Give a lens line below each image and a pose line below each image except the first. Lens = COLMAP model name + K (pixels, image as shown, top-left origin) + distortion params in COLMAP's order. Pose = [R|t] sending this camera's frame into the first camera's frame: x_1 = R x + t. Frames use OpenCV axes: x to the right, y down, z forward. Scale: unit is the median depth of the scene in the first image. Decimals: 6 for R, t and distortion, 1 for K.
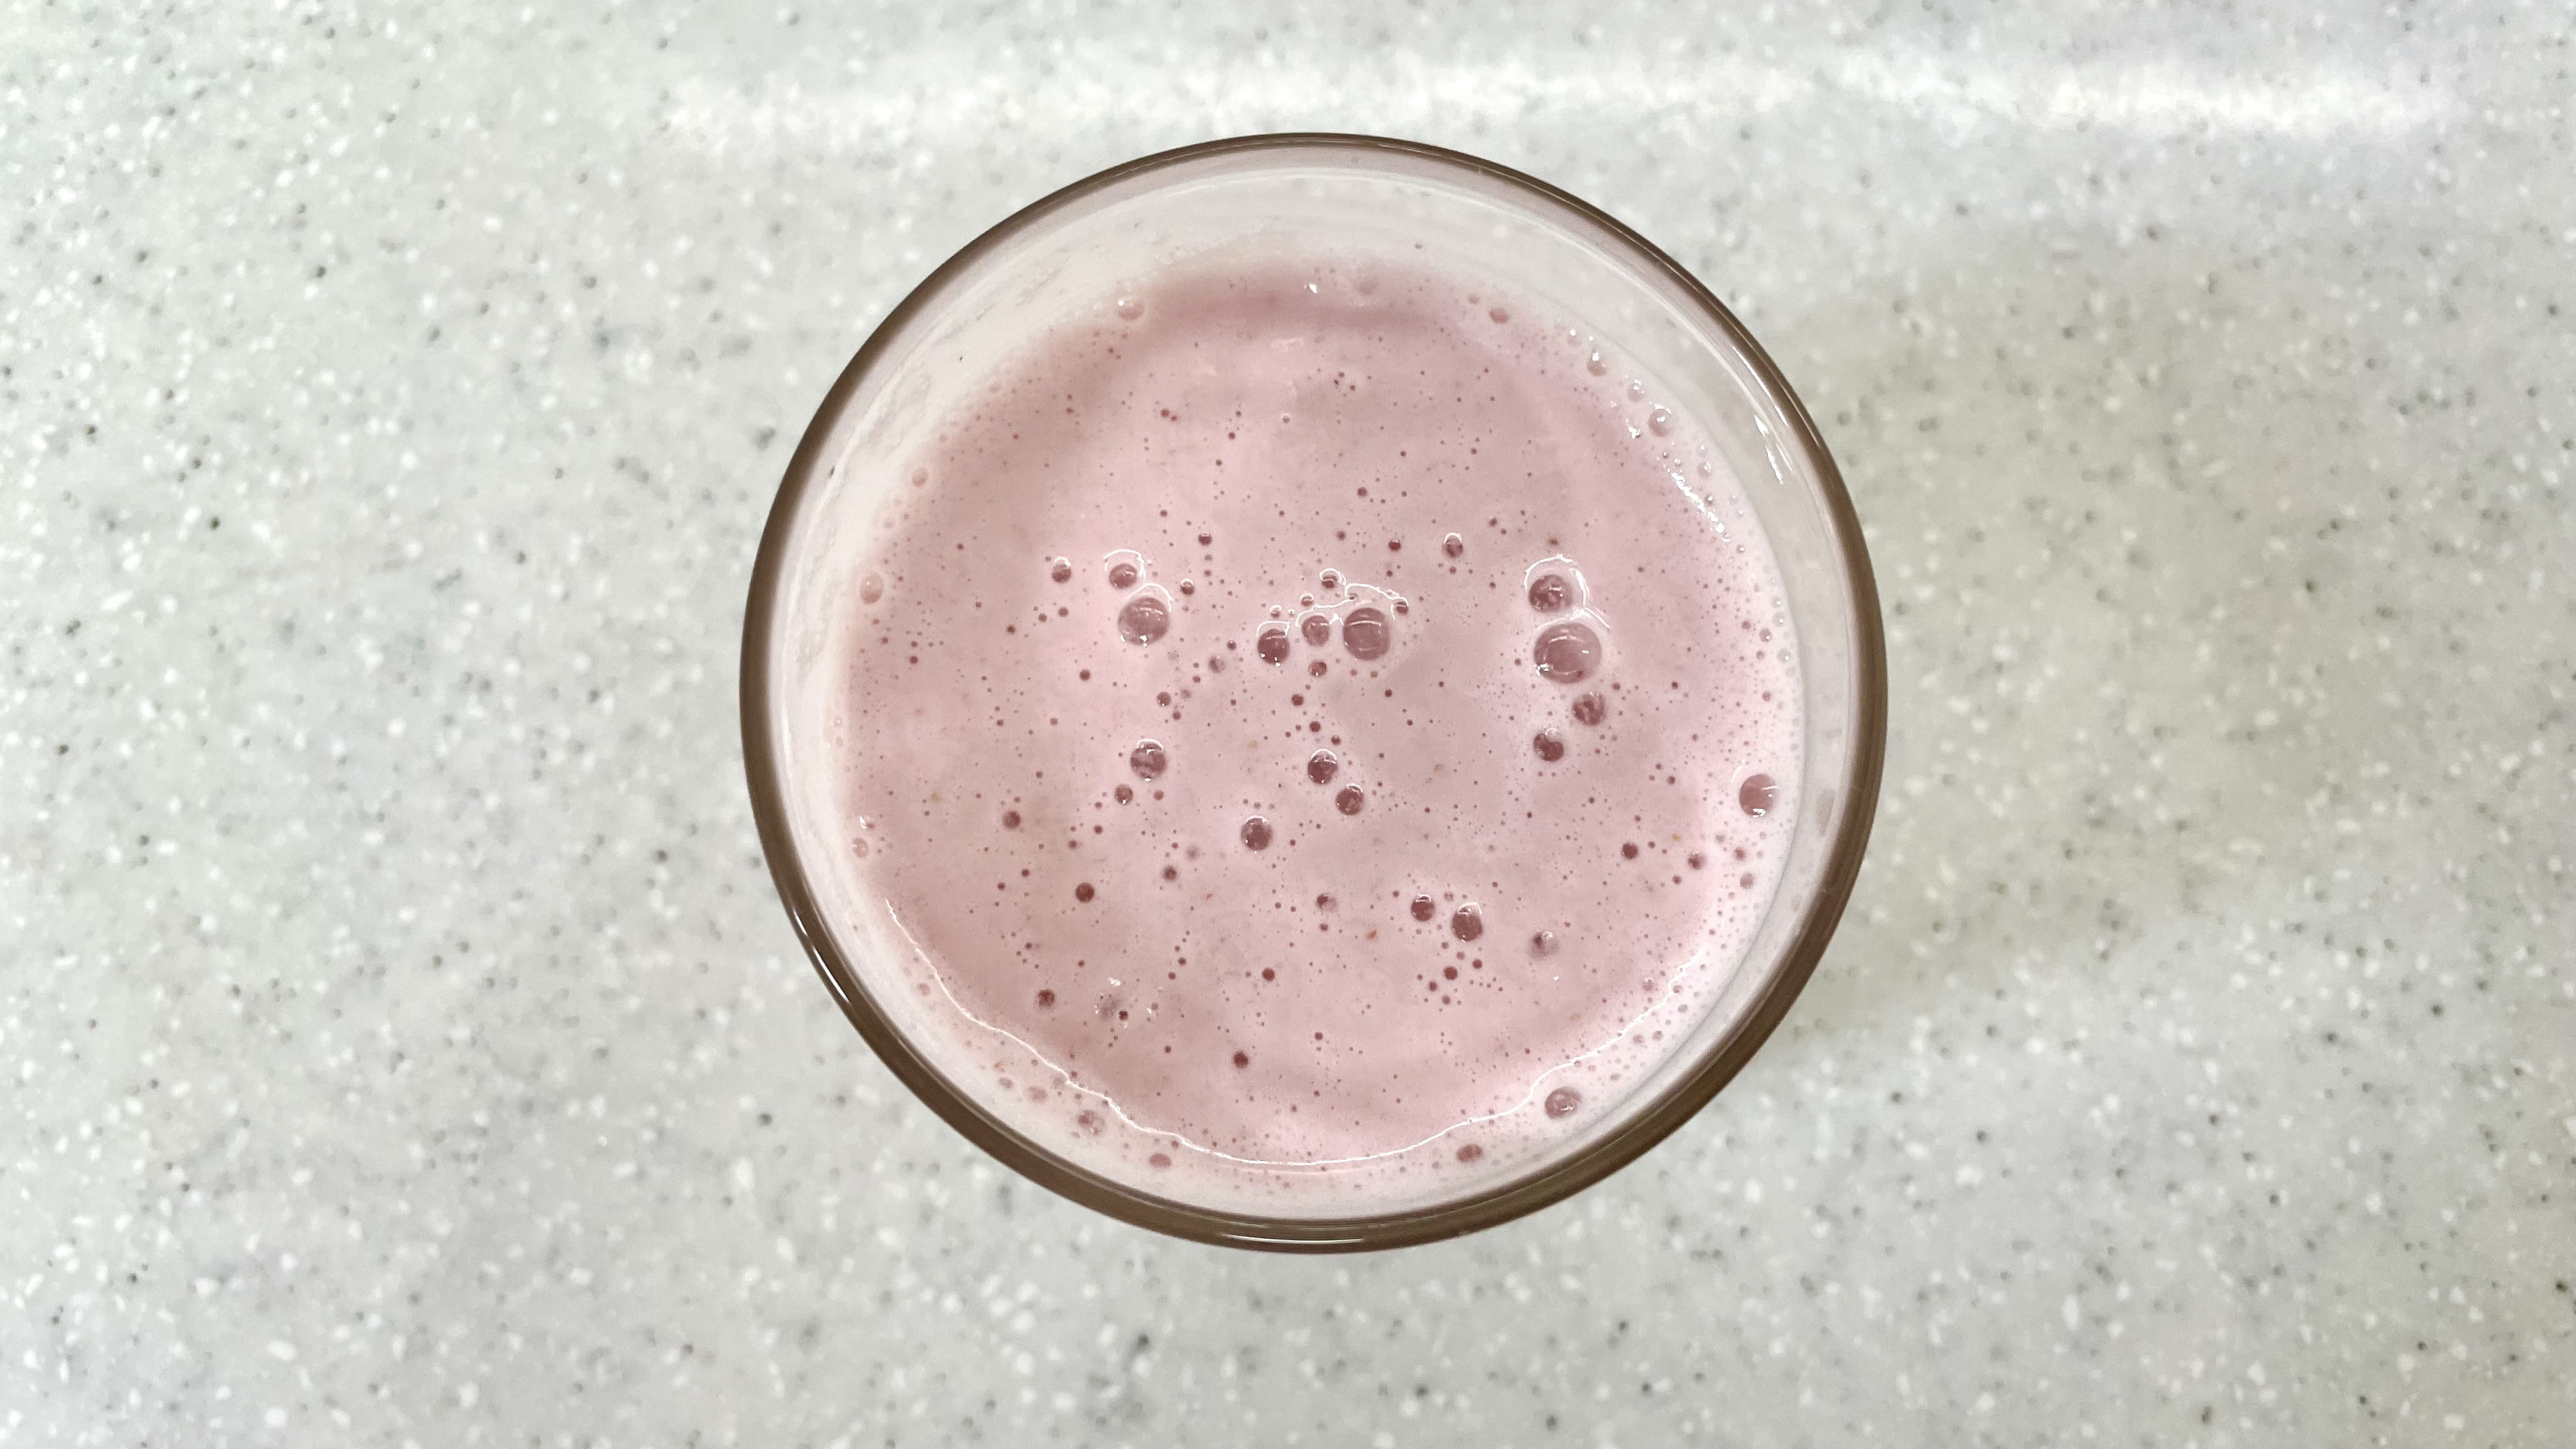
lens RADIAL K [[1959.9, 0, 1220.9], [0, 1959.9, 675.2], [0, 0, 1]] dist [0.056250, -0.100576]
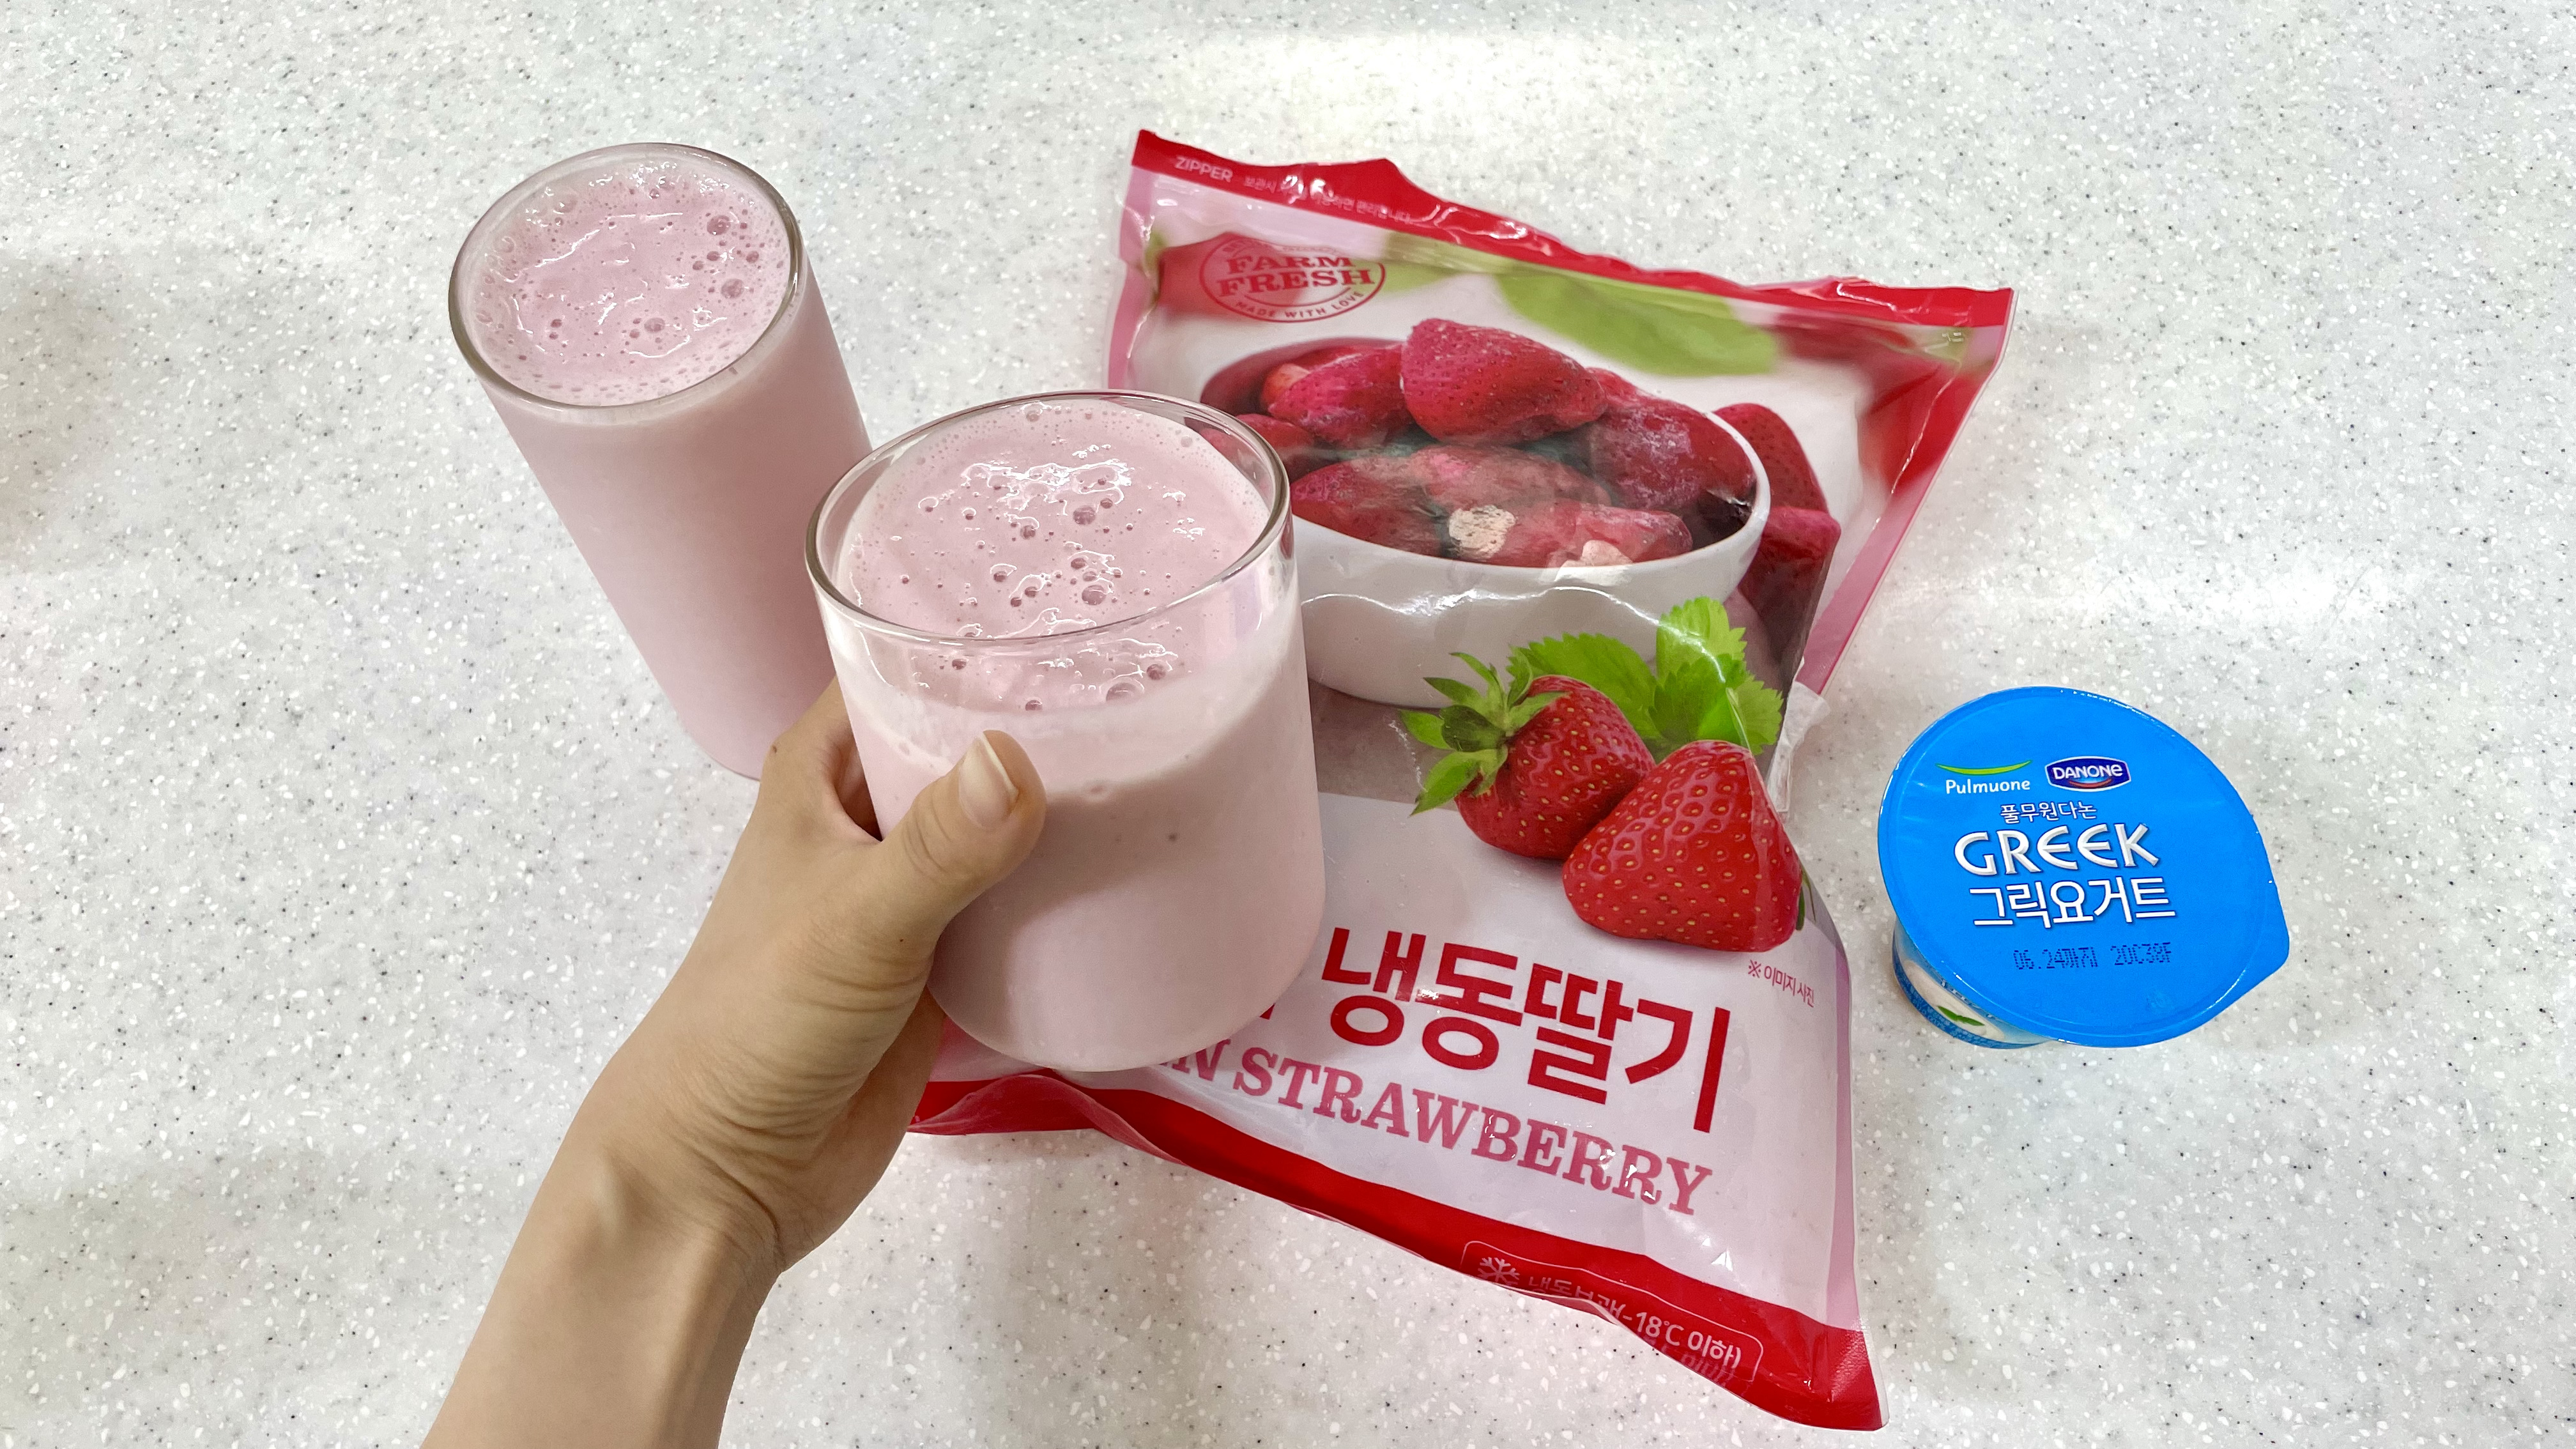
lens RADIAL K [[1959.9, 0, 1283.5], [0, 1959.9, 718.6], [0, 0, 1]] dist [0.056250, -0.100576]
pose [[0.999609, -0.027858, -0.002397, -0.537700], [0.025976, 0.956958, -0.289062, 0.543755], [0.010346, 0.288887, 0.957307, -0.941908]]
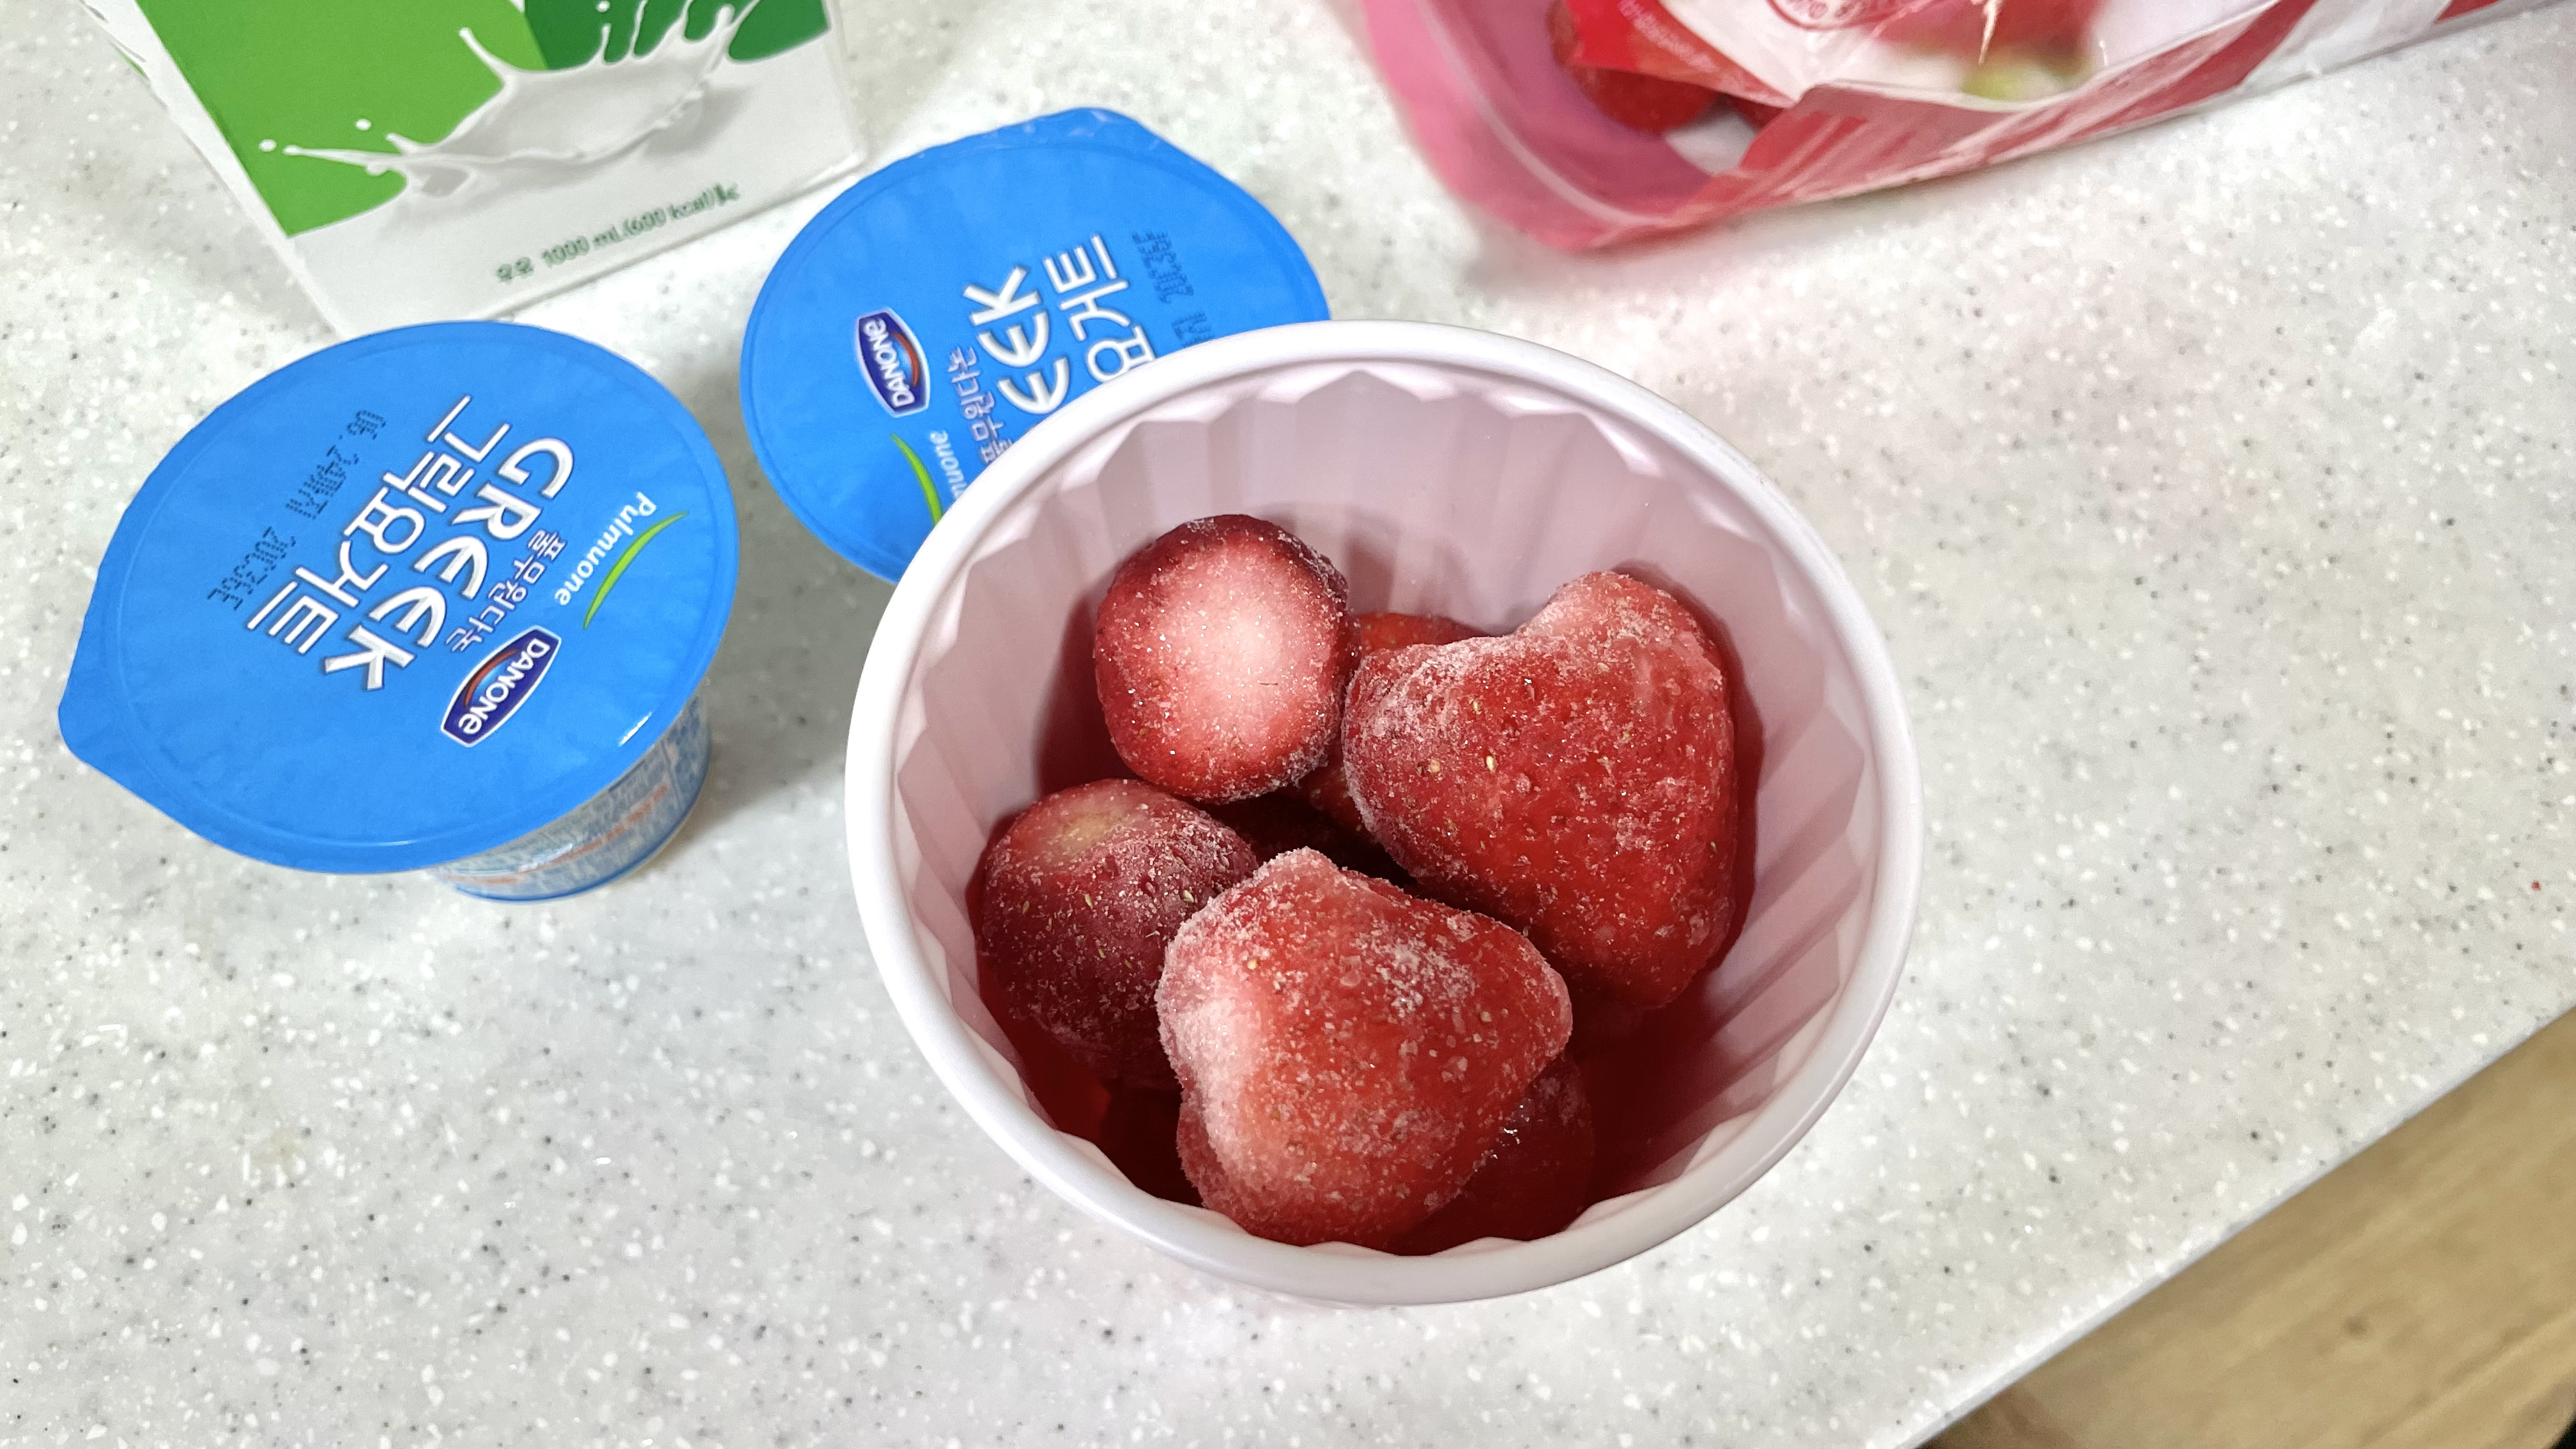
lens RADIAL K [[1959.9, 0, 1300.7], [0, 1959.9, 719.2], [0, 0, 1]] dist [0.056250, -0.100576]
pose [[0.866955, -0.447143, 0.220118, -1.571416], [0.485595, 0.857271, -0.171122, 0.683601], [-0.112185, 0.255243, 0.960346, -0.326865]]
